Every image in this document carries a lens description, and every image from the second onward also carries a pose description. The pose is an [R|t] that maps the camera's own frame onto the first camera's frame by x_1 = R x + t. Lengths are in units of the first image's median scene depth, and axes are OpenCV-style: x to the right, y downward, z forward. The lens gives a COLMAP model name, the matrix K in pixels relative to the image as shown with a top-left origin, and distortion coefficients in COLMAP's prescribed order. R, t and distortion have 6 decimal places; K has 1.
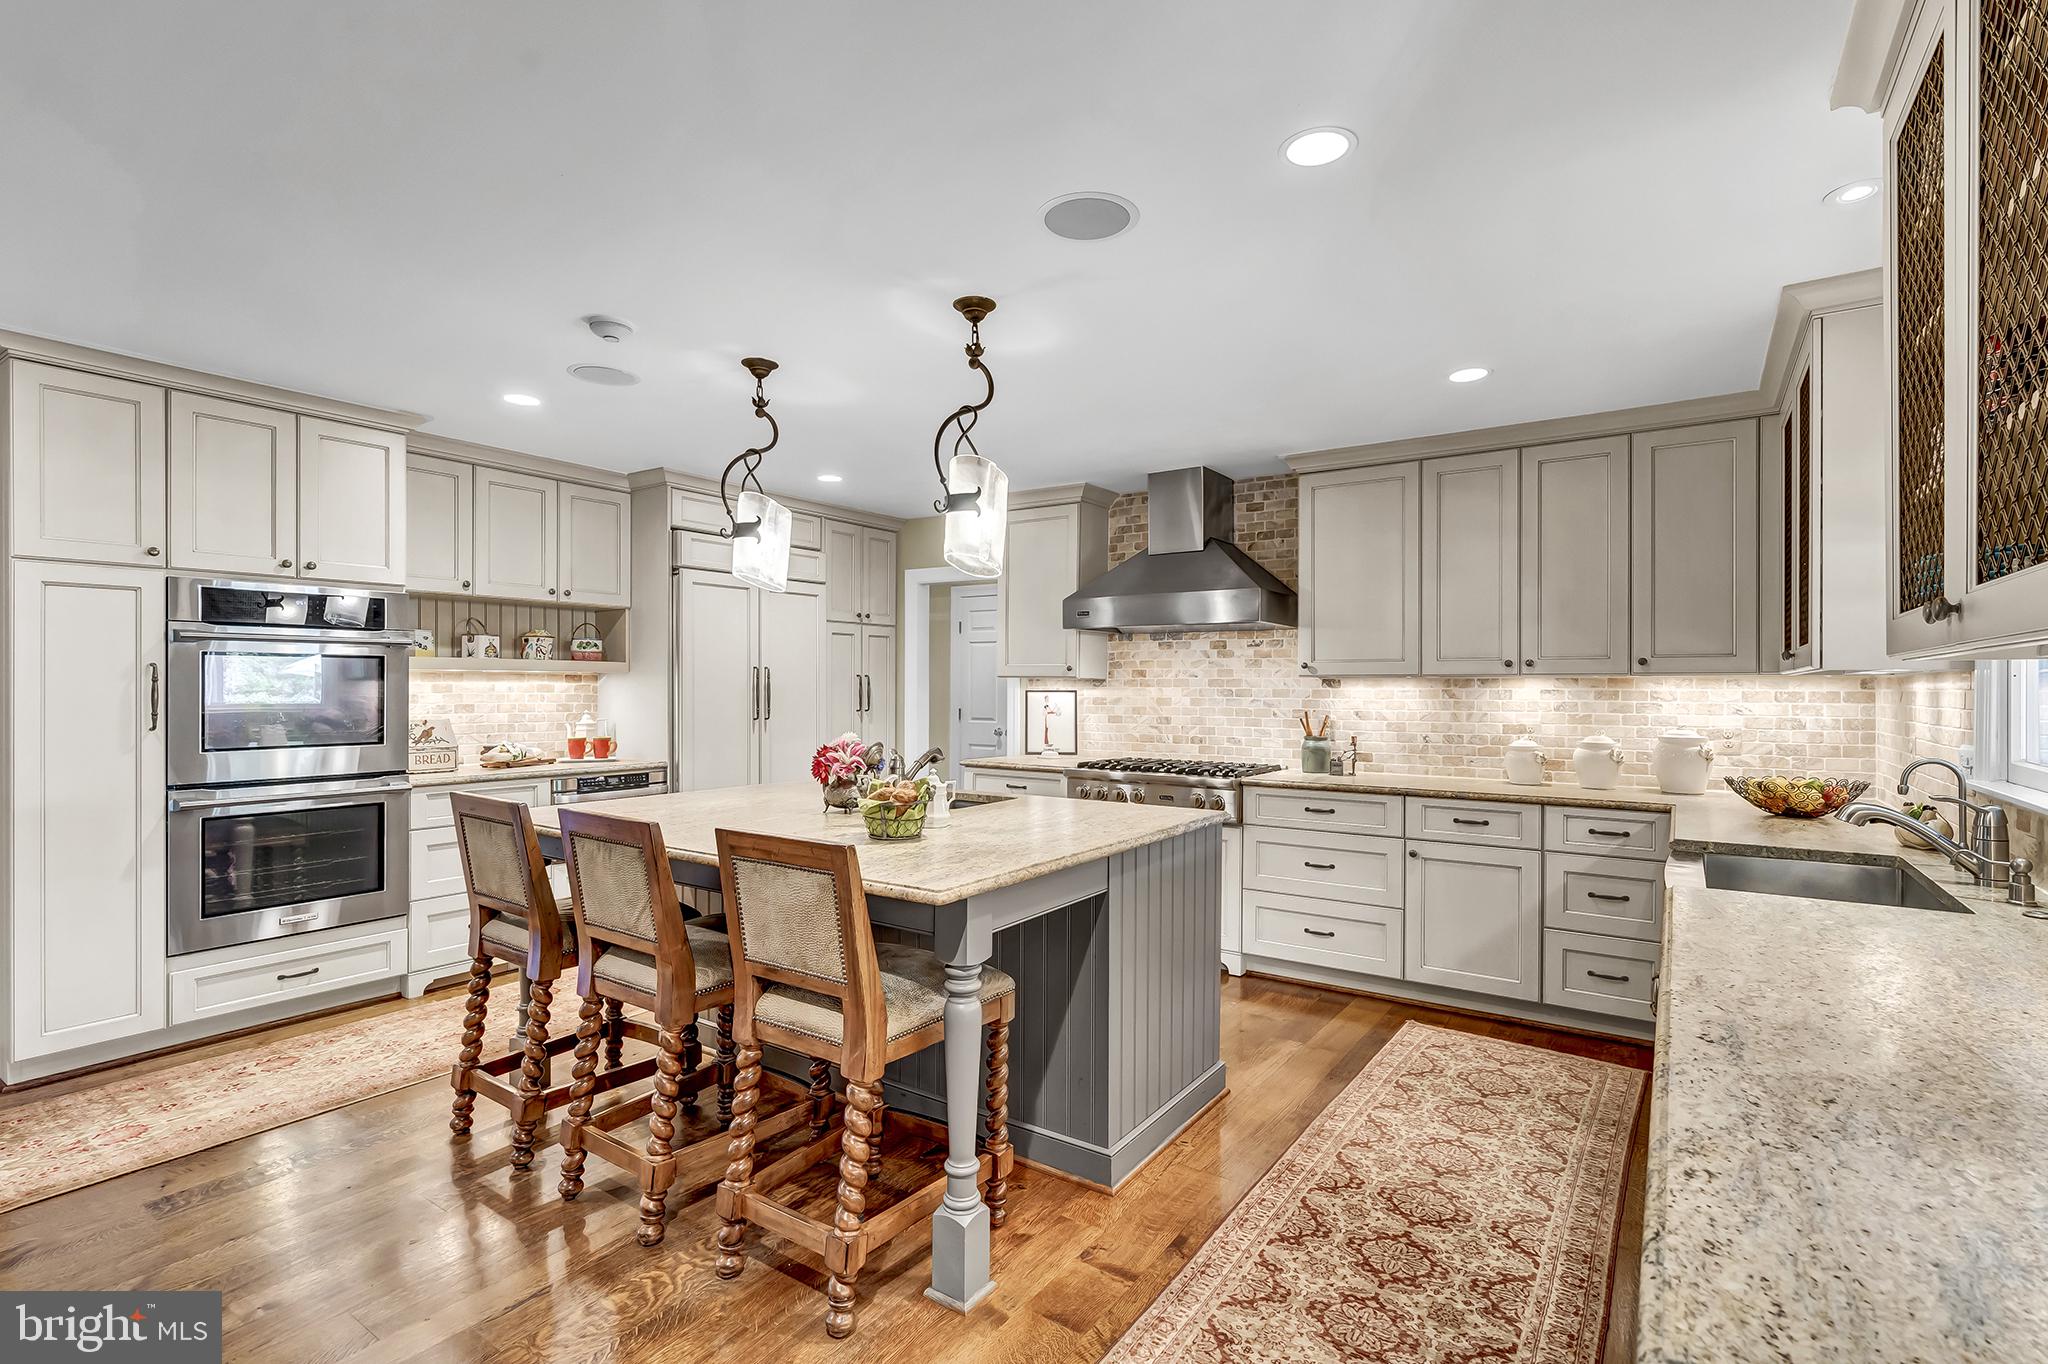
lens RADIAL K [[952.9, 0, 1024.0], [0, 952.9, 682.0], [0, 0, 1]] dist [0.000959, 0.000010]
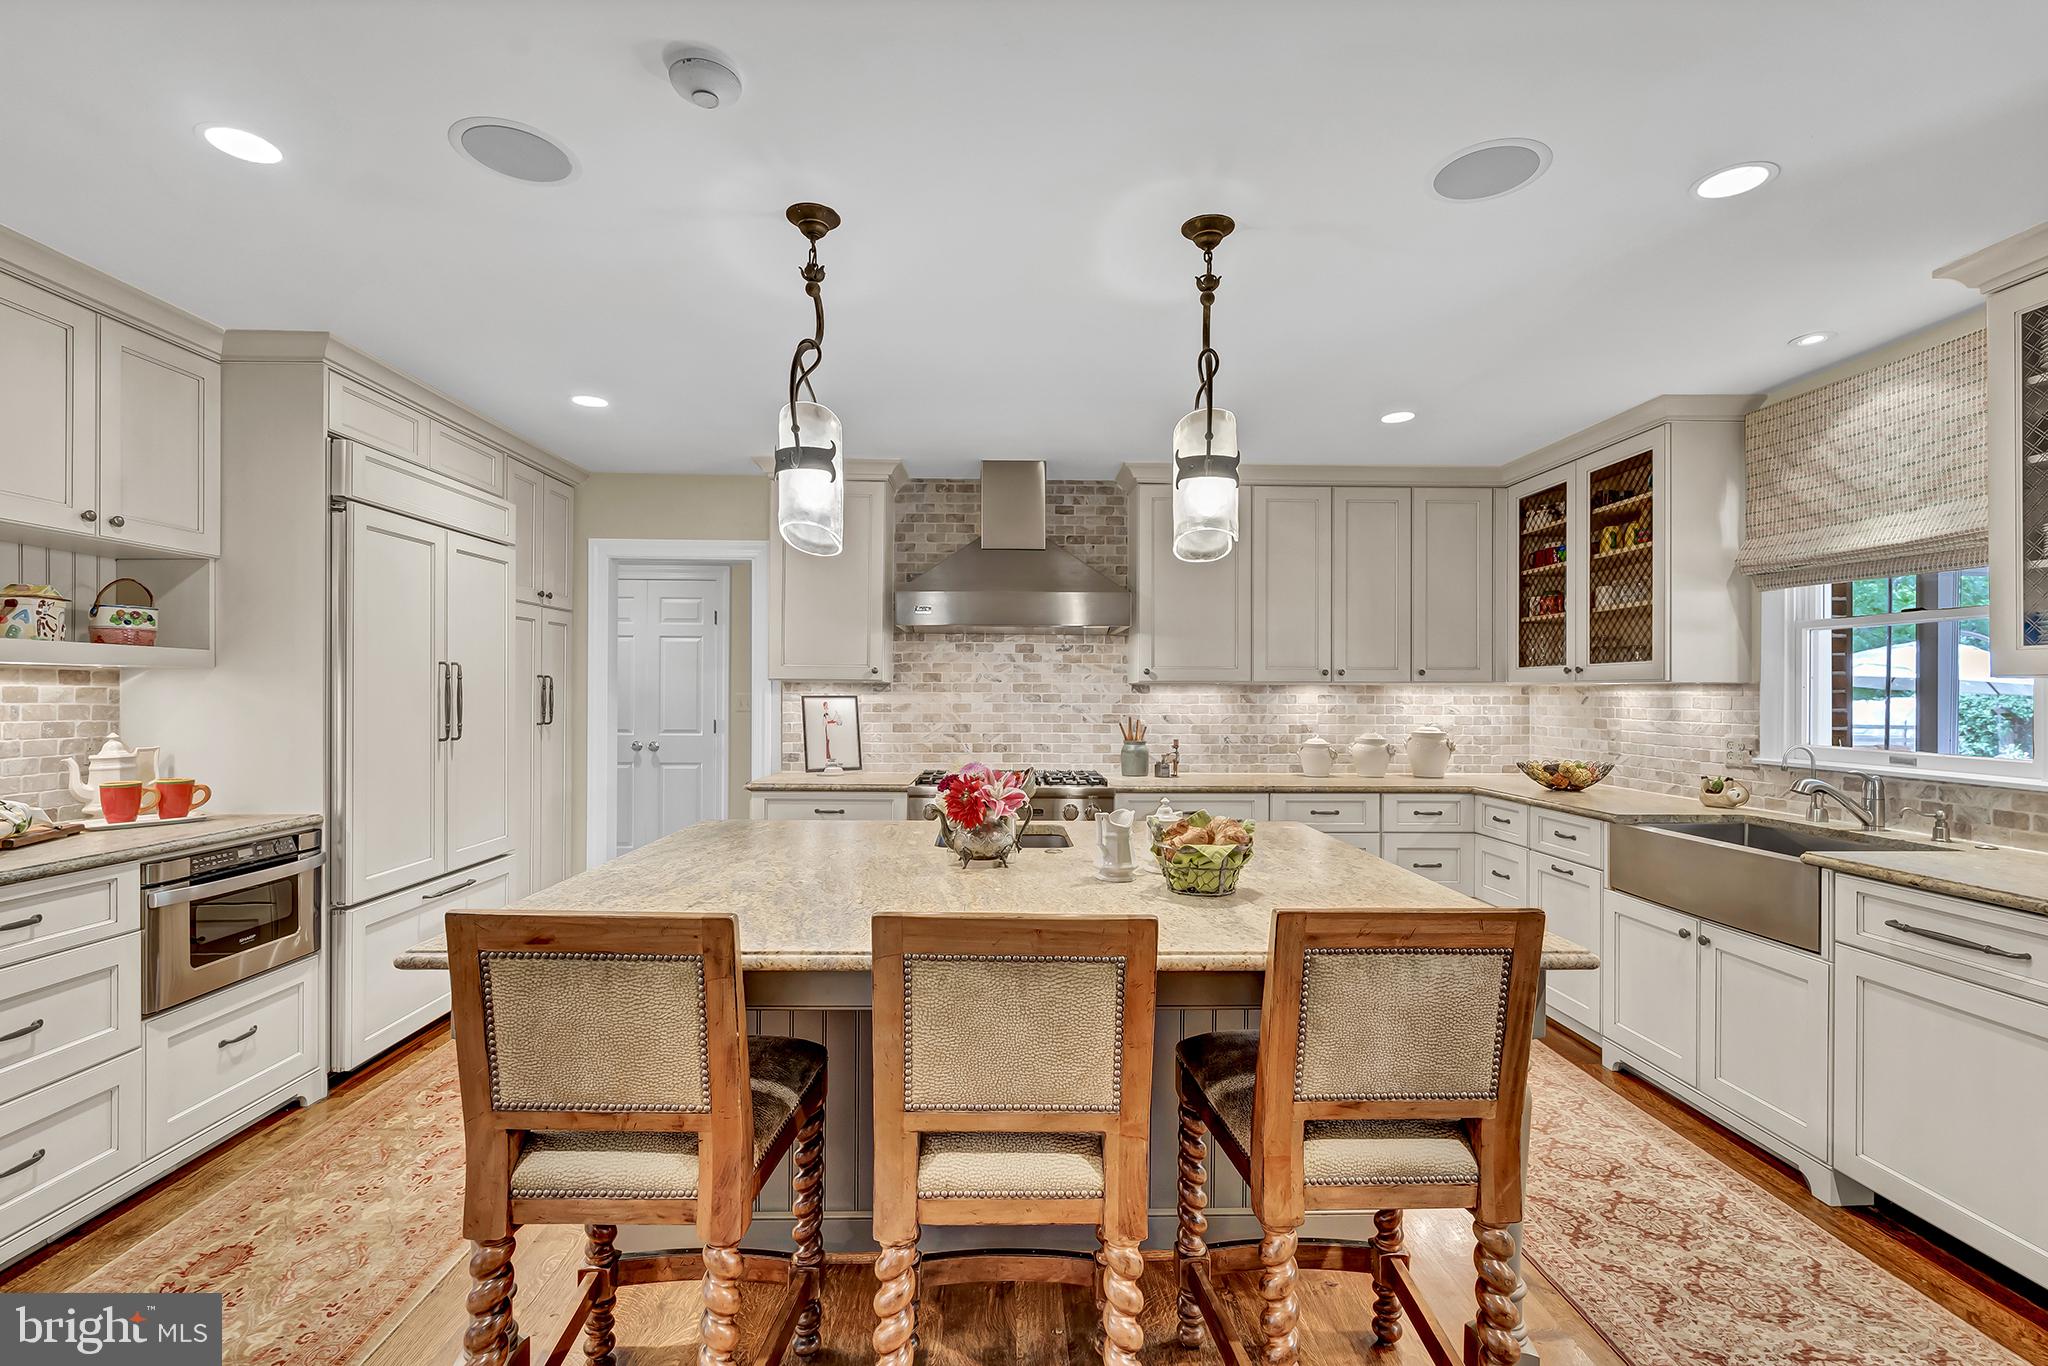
lens RADIAL K [[926.3, 0, 1015.8], [0, 926.3, 688.2], [0, 0, 1]] dist [-0.000843, 0.000501]
pose [[0.808131, 0.002511, 0.588997, -0.374808], [-0.004863, 0.999985, 0.002408, -0.000978], [-0.588982, -0.004810, 0.808132, 0.261213]]
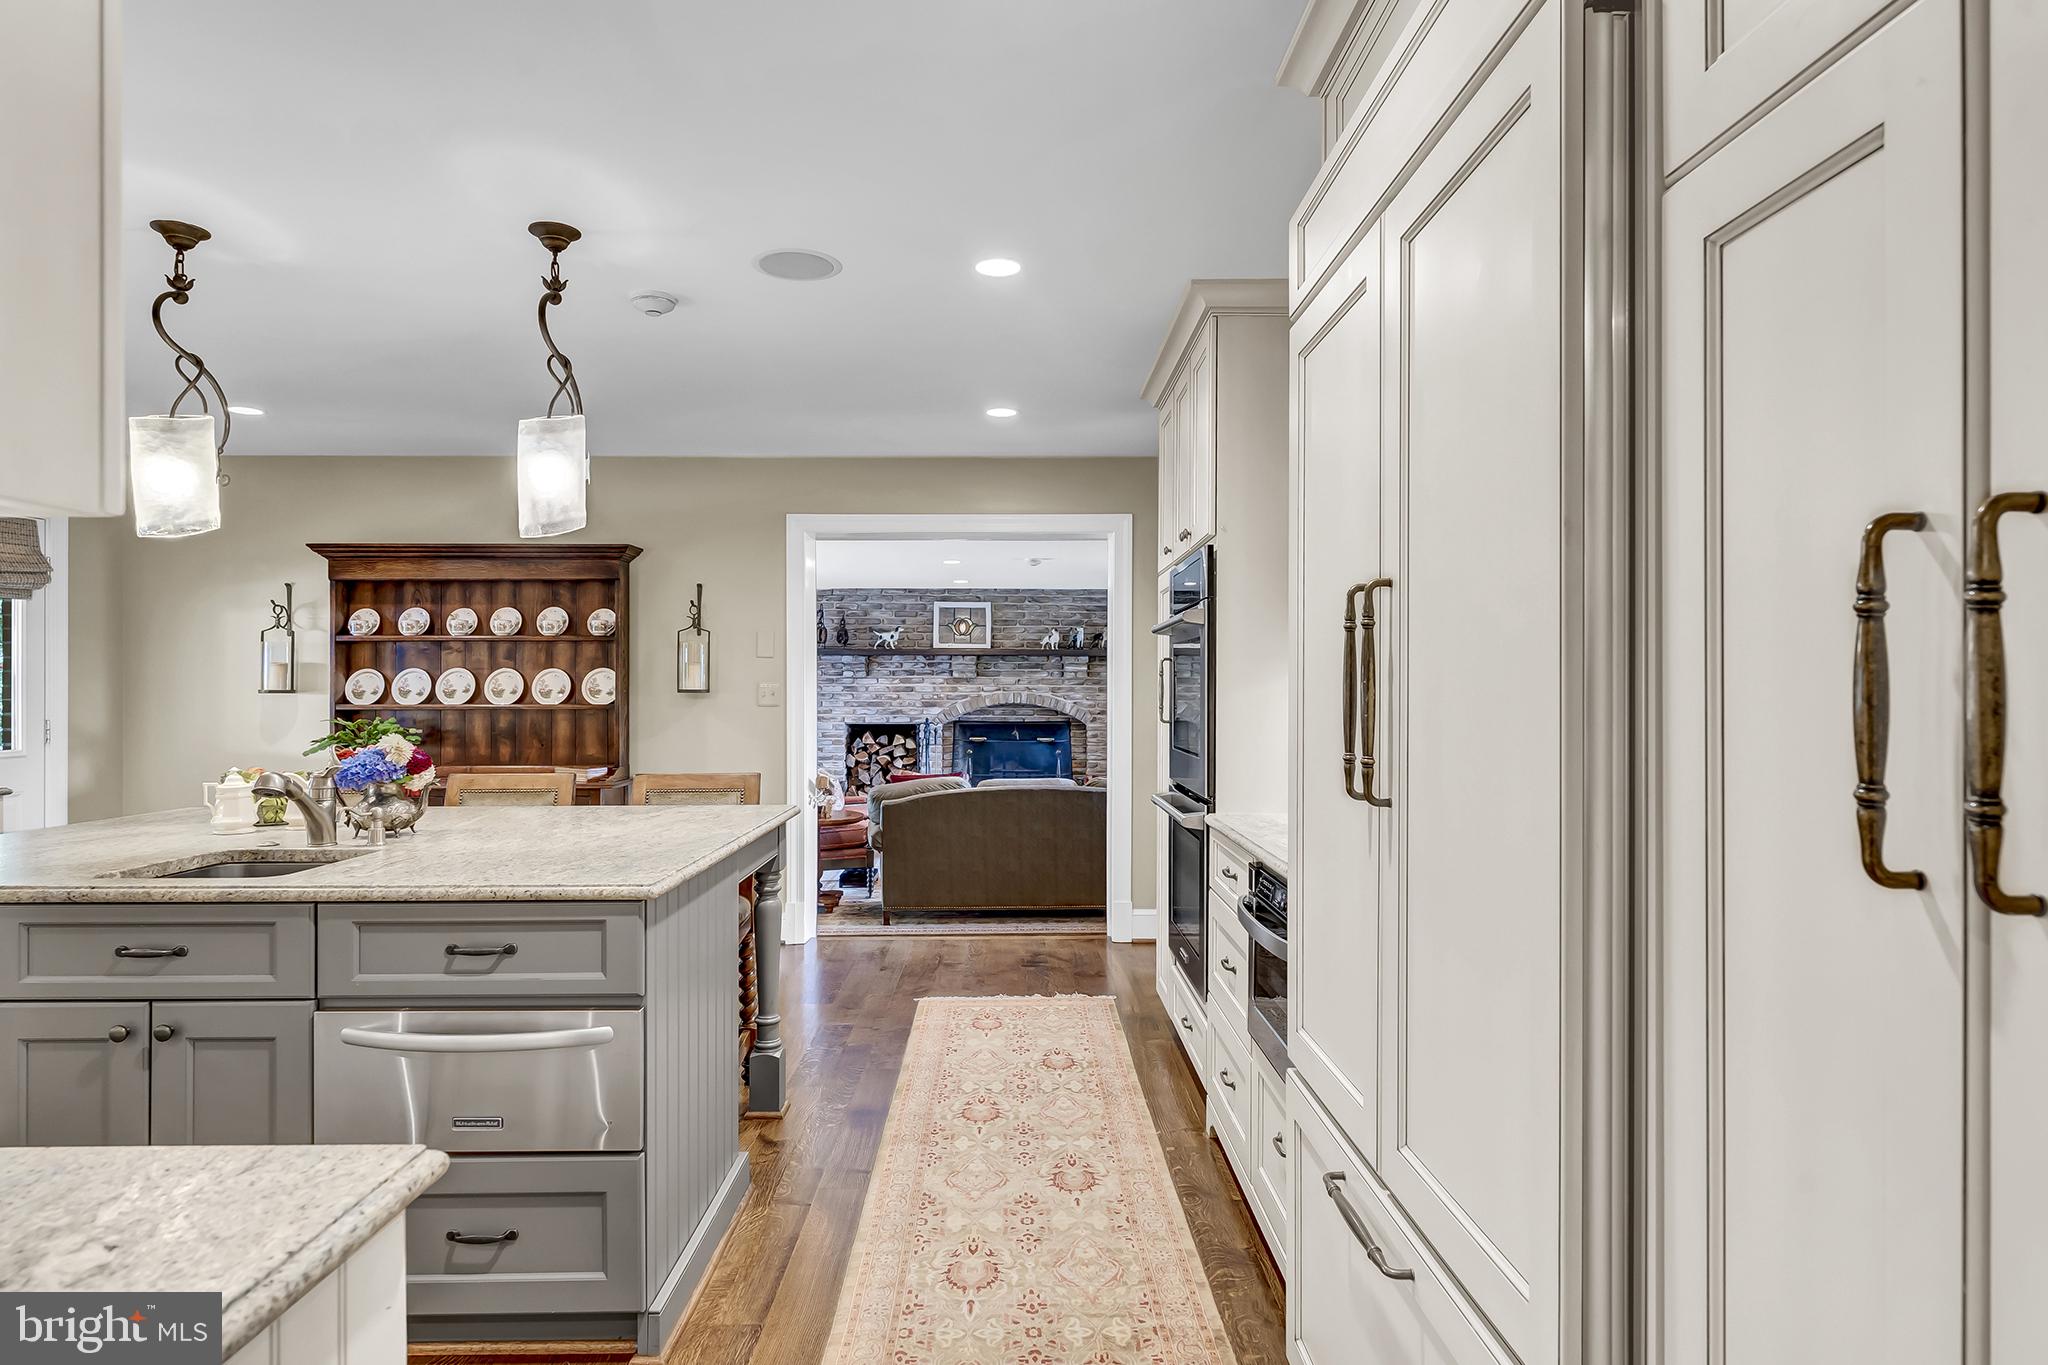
lens RADIAL K [[1180.1, 0, 1024.0], [0, 1180.1, 682.5], [0, 0, 1]] dist [0.001016, 0.000154]
pose [[-0.814859, -0.004911, -0.579638, -0.039459], [-0.000081, 0.999965, -0.008358, 0.013686], [0.579659, -0.006764, -0.814831, 1.314014]]
